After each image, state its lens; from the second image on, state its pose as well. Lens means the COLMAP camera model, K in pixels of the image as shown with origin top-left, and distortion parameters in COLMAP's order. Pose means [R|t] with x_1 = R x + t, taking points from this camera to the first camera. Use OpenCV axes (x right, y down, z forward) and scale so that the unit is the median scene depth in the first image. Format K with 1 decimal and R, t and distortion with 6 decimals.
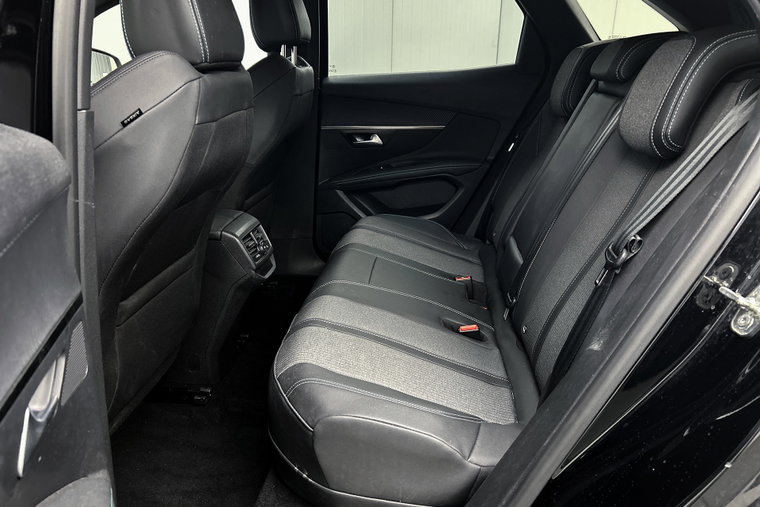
lens RADIAL K [[575.1, 0, 381.6], [0, 575.1, 257.3], [0, 0, 1]] dist [0.052034, -0.053434]
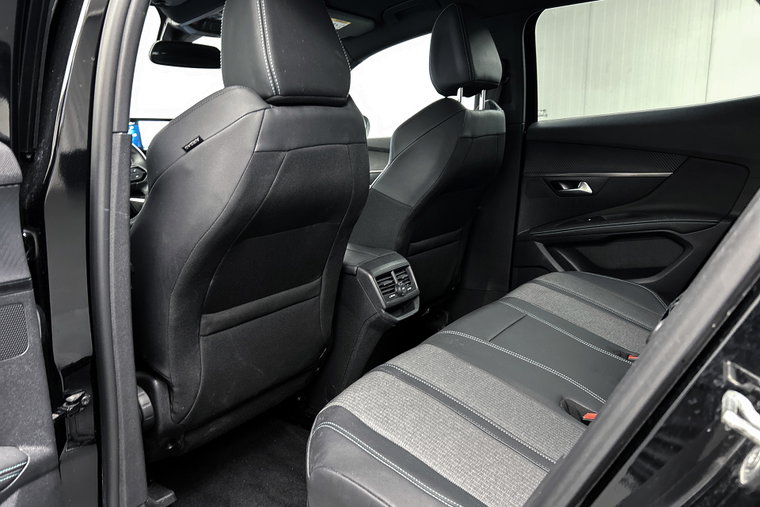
lens RADIAL K [[575.1, 0, 380.4], [0, 575.1, 251.4], [0, 0, 1]] dist [0.052034, -0.053434]
pose [[0.858977, 0.073123, -0.506766, 0.237883], [-0.129931, 0.988481, -0.077604, 0.001145], [0.495254, 0.132505, 0.858584, 0.131595]]
